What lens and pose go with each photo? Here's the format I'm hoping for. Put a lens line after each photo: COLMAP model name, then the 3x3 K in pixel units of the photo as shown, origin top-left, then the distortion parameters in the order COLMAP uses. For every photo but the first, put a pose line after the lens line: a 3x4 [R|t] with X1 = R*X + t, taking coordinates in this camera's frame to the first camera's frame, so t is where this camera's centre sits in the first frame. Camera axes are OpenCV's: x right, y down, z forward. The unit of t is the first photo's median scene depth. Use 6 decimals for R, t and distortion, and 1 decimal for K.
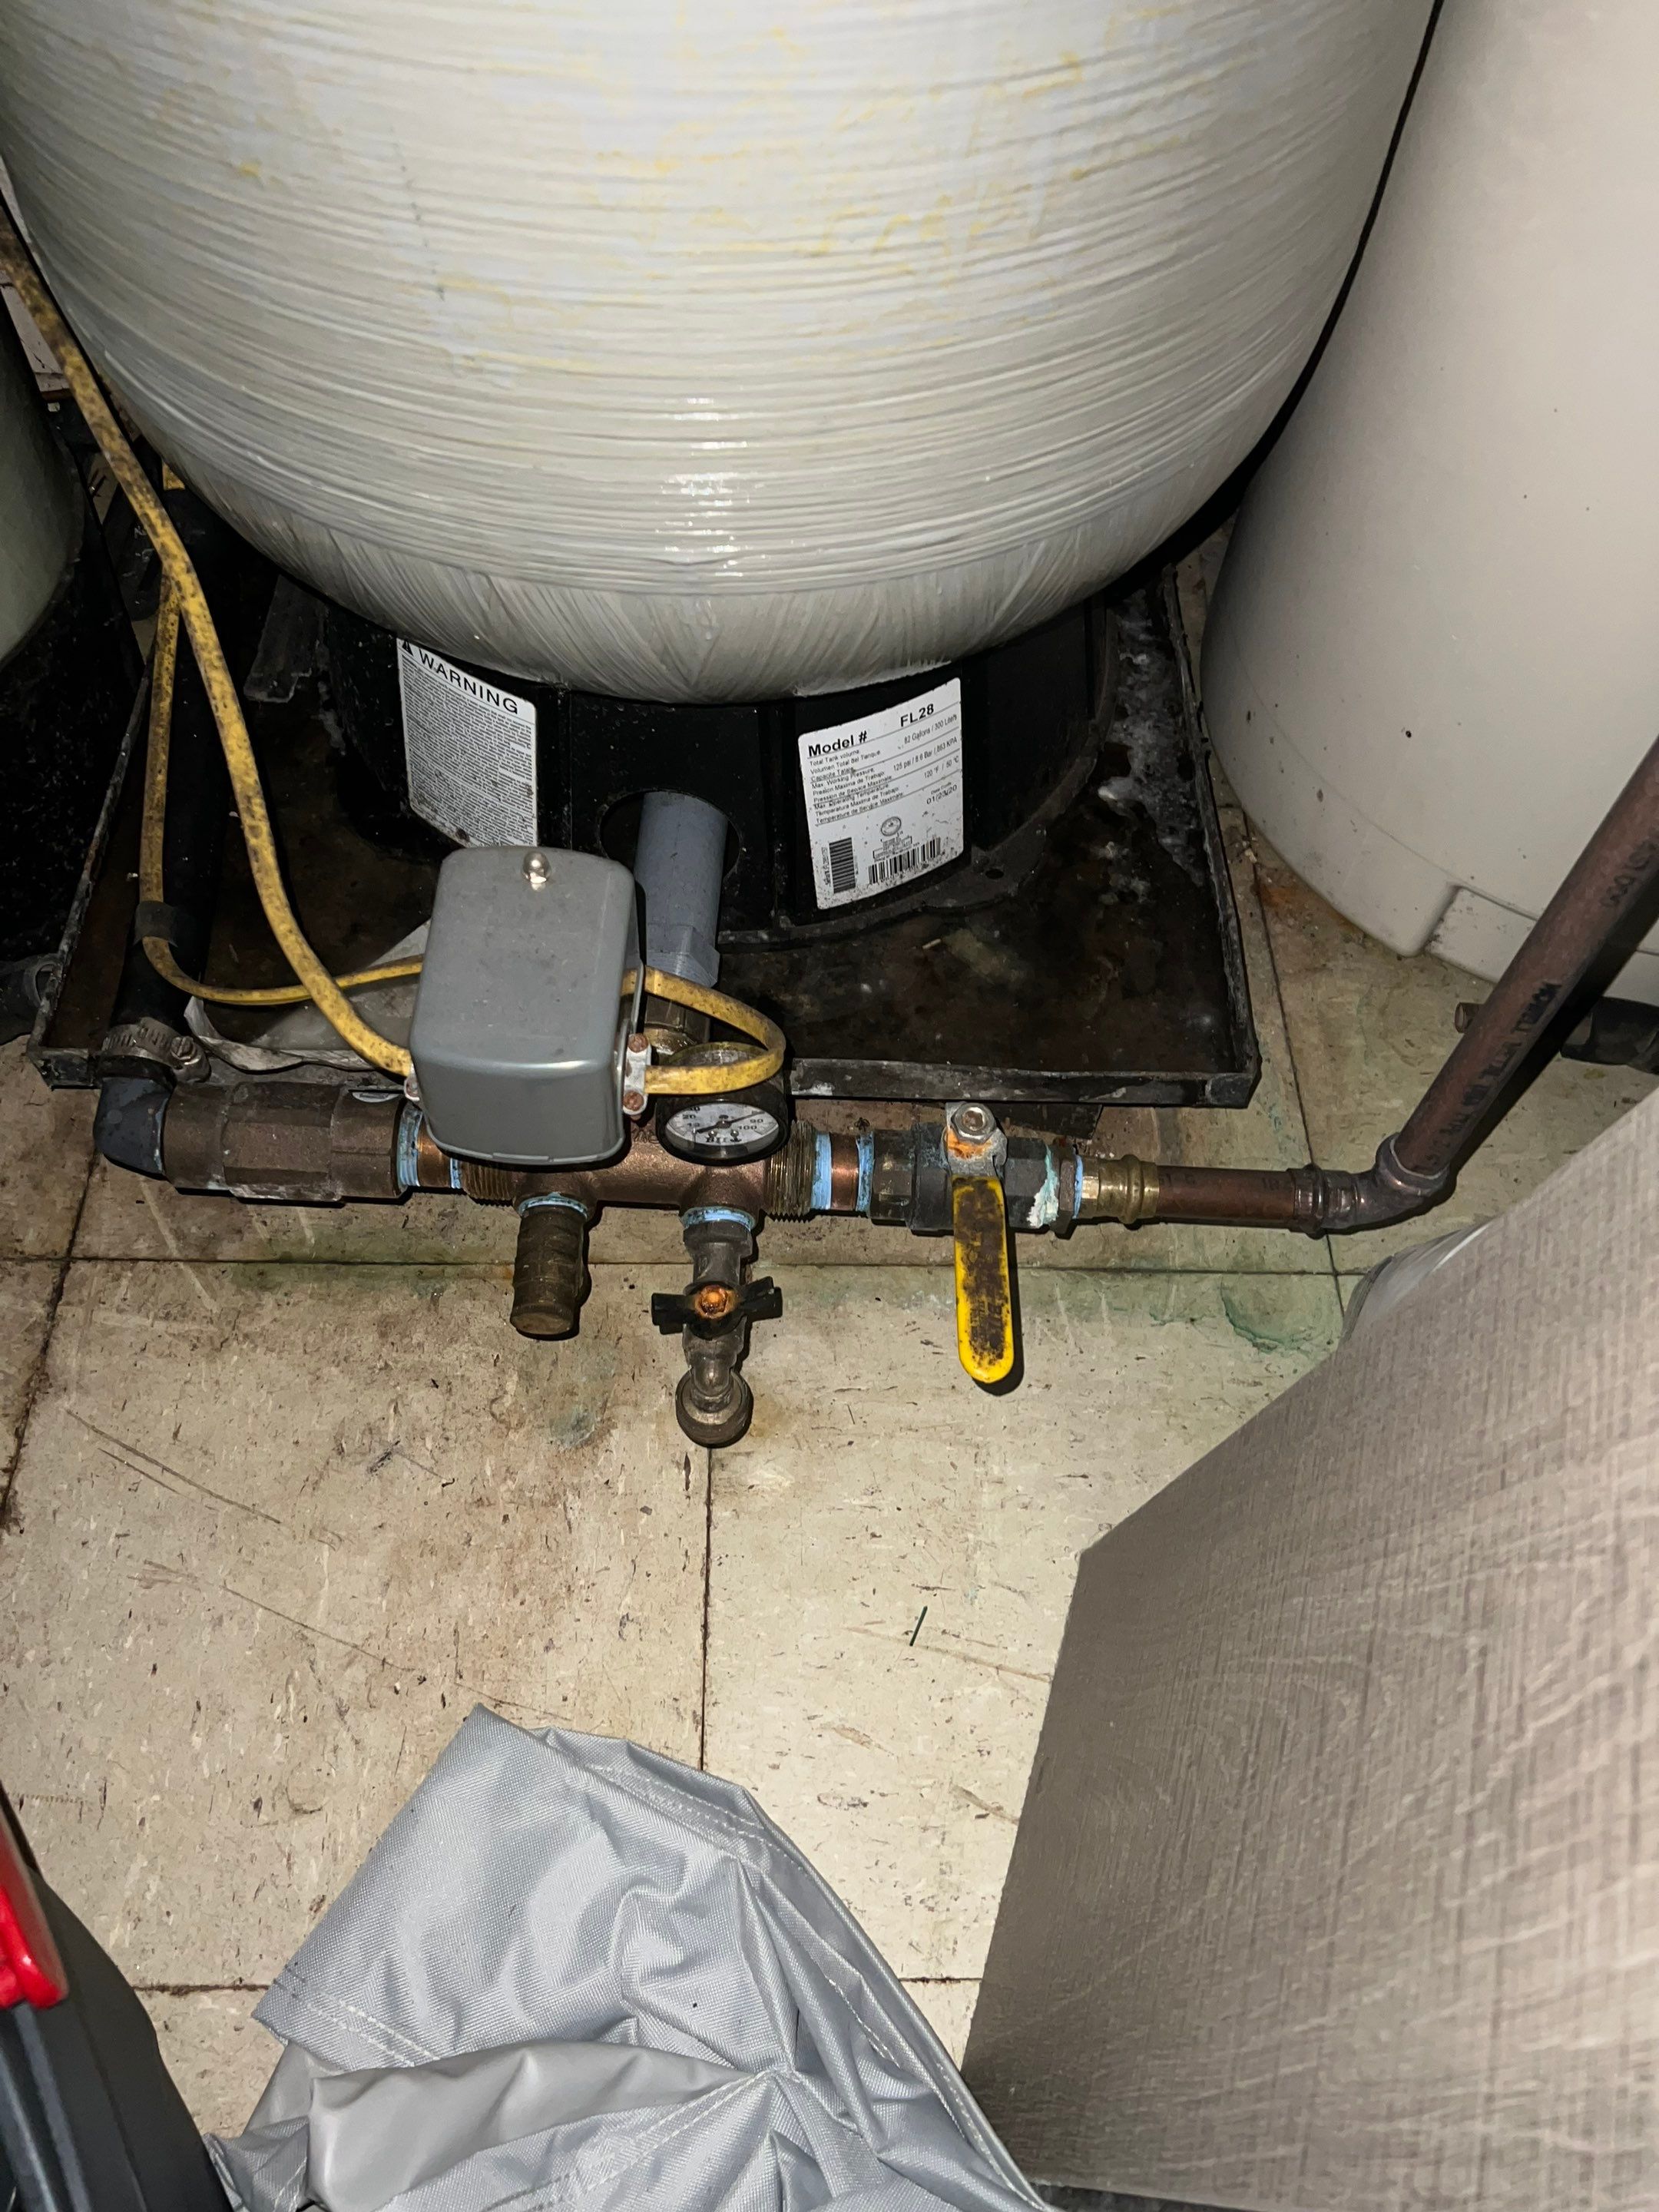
lens RADIAL K [[2050.3, 0, 818.8], [0, 2050.3, 1129.0], [0, 0, 1]] dist [0.170931, -0.427216]
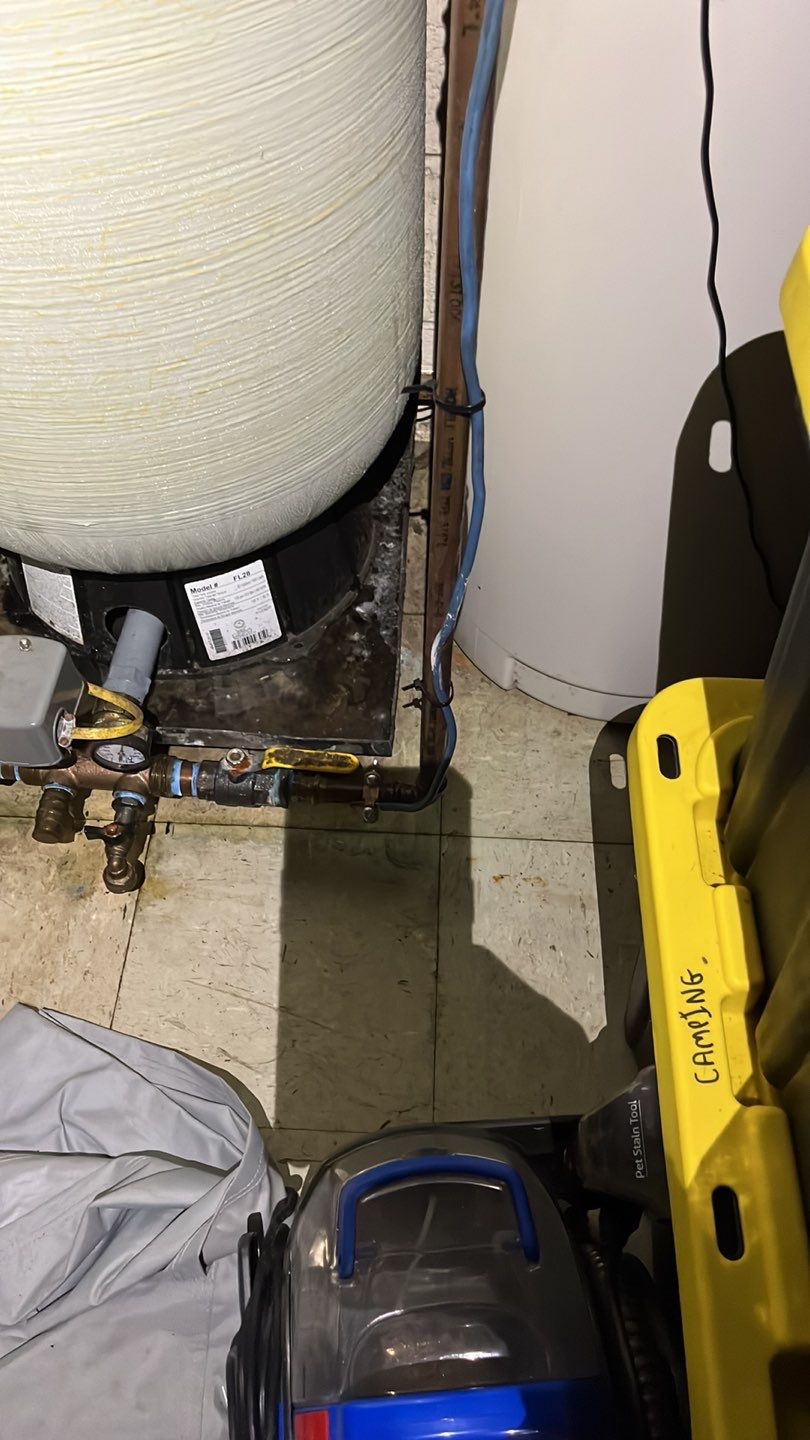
lens RADIAL K [[1324.1, 0, 404.7], [0, 1324.1, 753.7], [0, 0, 1]] dist [0.039383, -0.003100]
pose [[0.997116, 0.028606, -0.070289, 0.312555], [-0.030339, 0.999259, -0.023704, 0.019012], [0.069559, 0.025768, 0.997245, -0.389395]]
